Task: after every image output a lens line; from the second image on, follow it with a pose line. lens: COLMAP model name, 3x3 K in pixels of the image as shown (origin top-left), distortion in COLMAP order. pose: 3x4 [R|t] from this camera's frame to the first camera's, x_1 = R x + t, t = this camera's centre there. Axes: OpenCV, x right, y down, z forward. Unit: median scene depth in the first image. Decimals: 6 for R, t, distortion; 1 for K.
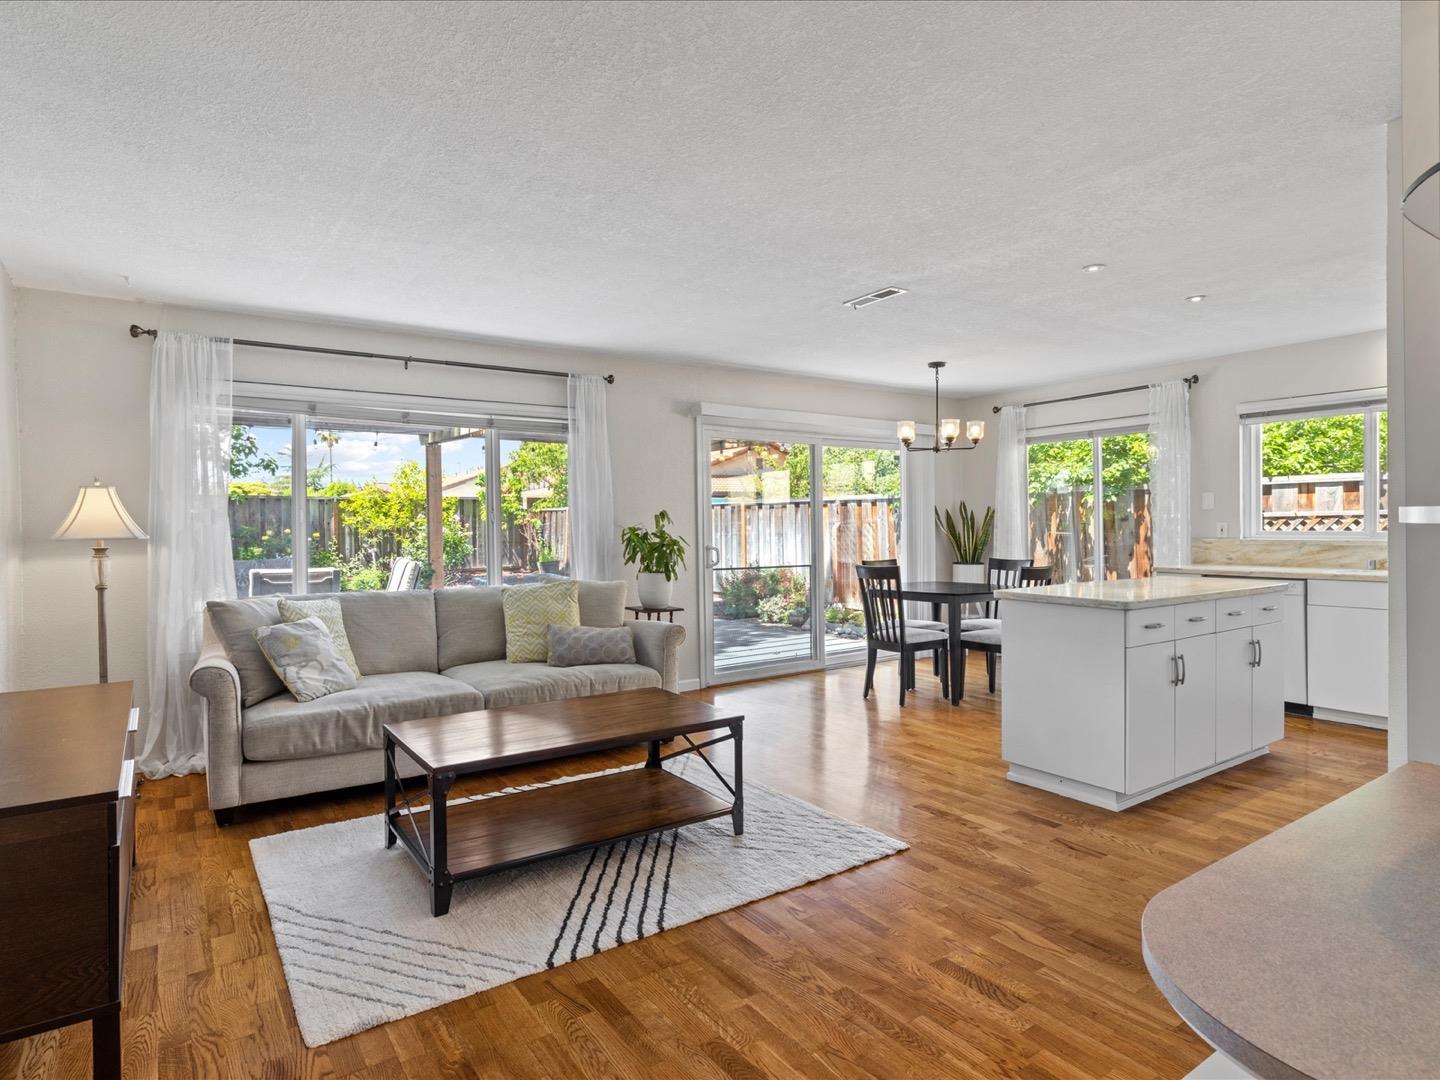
lens RADIAL K [[792.6, 0, 713.6], [0, 792.6, 525.9], [0, 0, 1]] dist [0.000029, 0.000486]
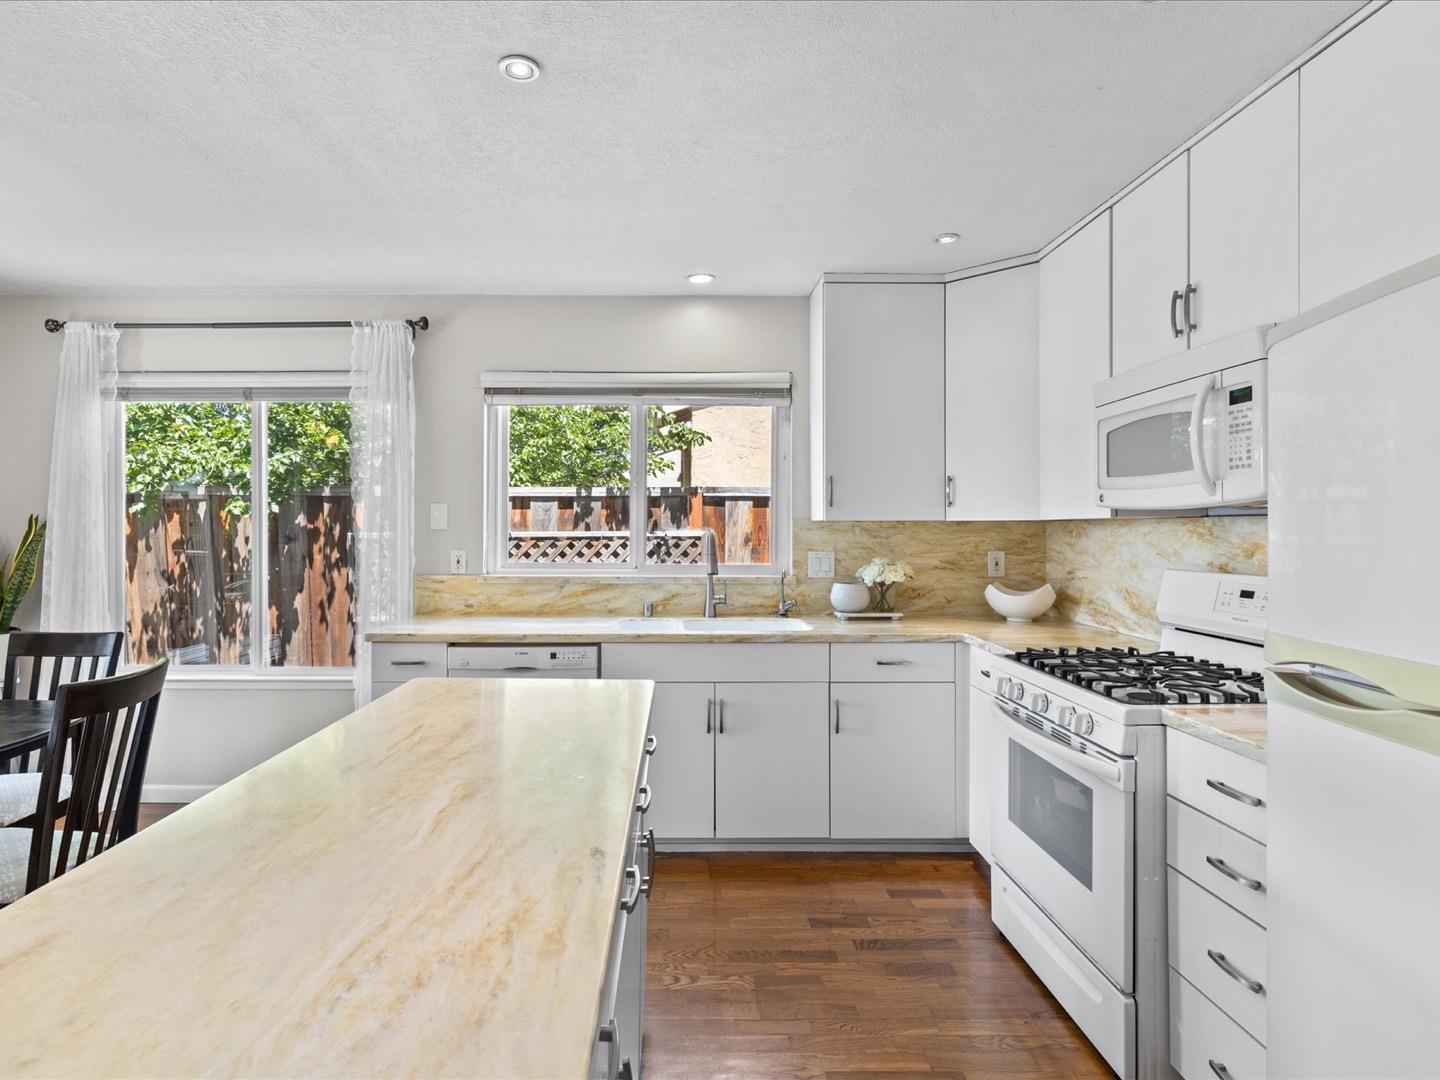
lens RADIAL K [[792.6, 0, 713.6], [0, 792.6, 525.9], [0, 0, 1]] dist [0.000029, 0.000486]
pose [[0.550628, 0.015344, 0.834609, 0.184321], [-0.004920, 0.999873, -0.015136, -0.013429], [-0.834736, 0.004228, 0.550634, 0.403859]]
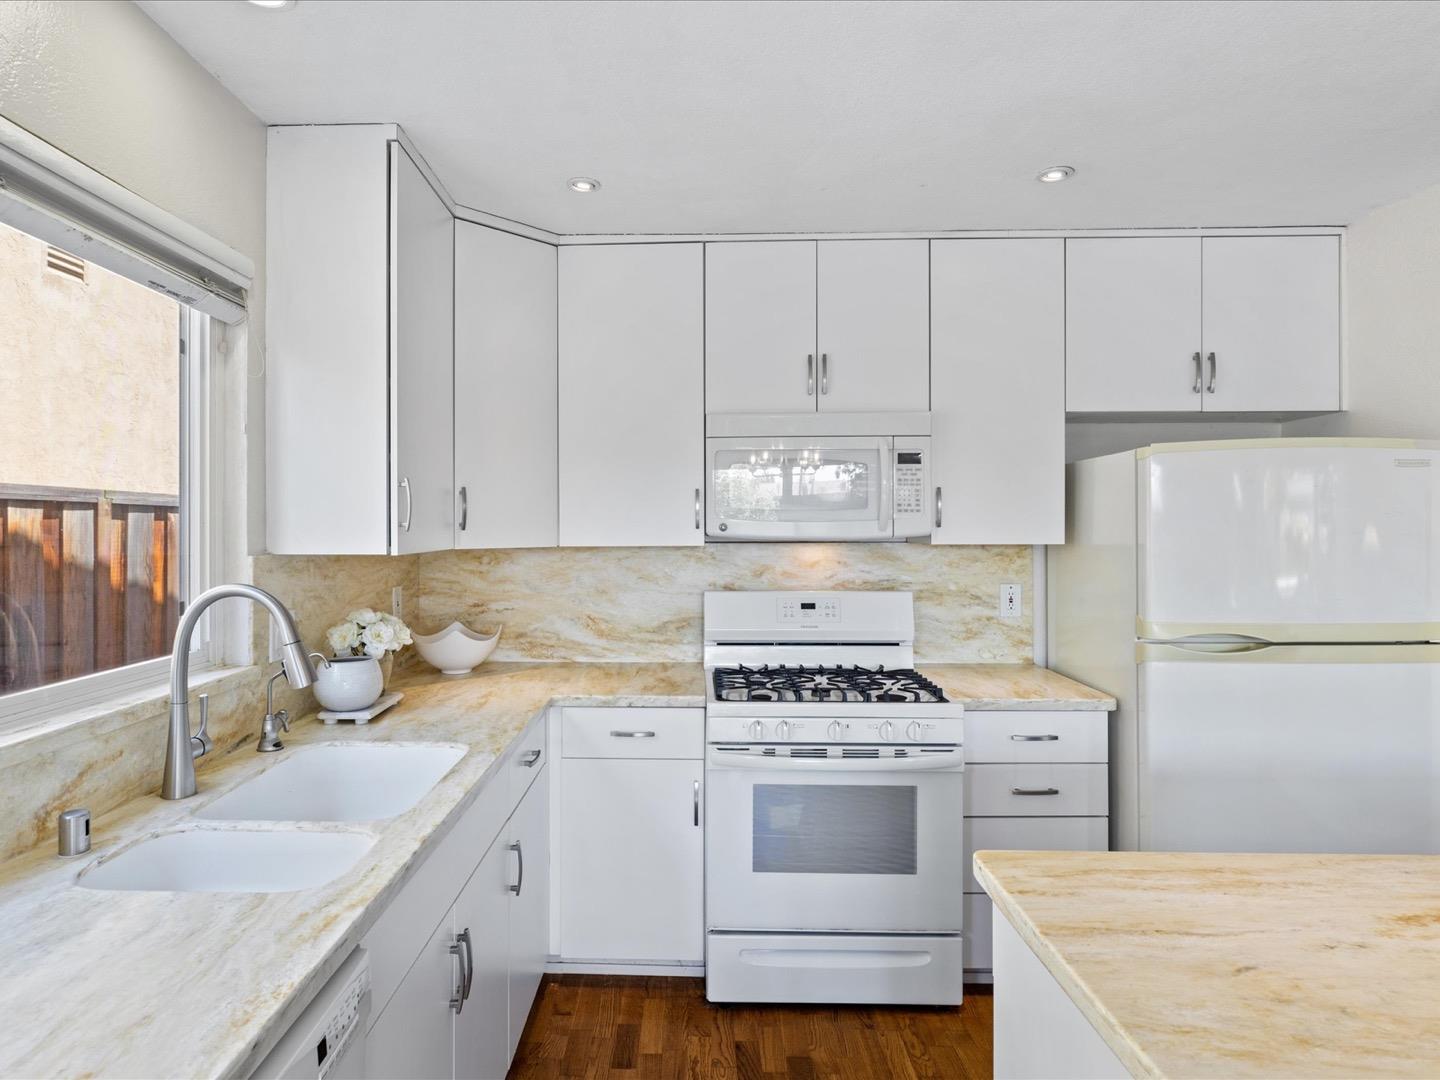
lens RADIAL K [[805.3, 0, 720.0], [0, 805.3, 540.0], [0, 0, 1]] dist [0.000661, -0.000070]
pose [[-0.803869, 0.004710, 0.594788, 0.390873], [0.011863, 0.999897, 0.008116, -0.032195], [-0.594689, 0.013580, -0.803841, 0.816941]]
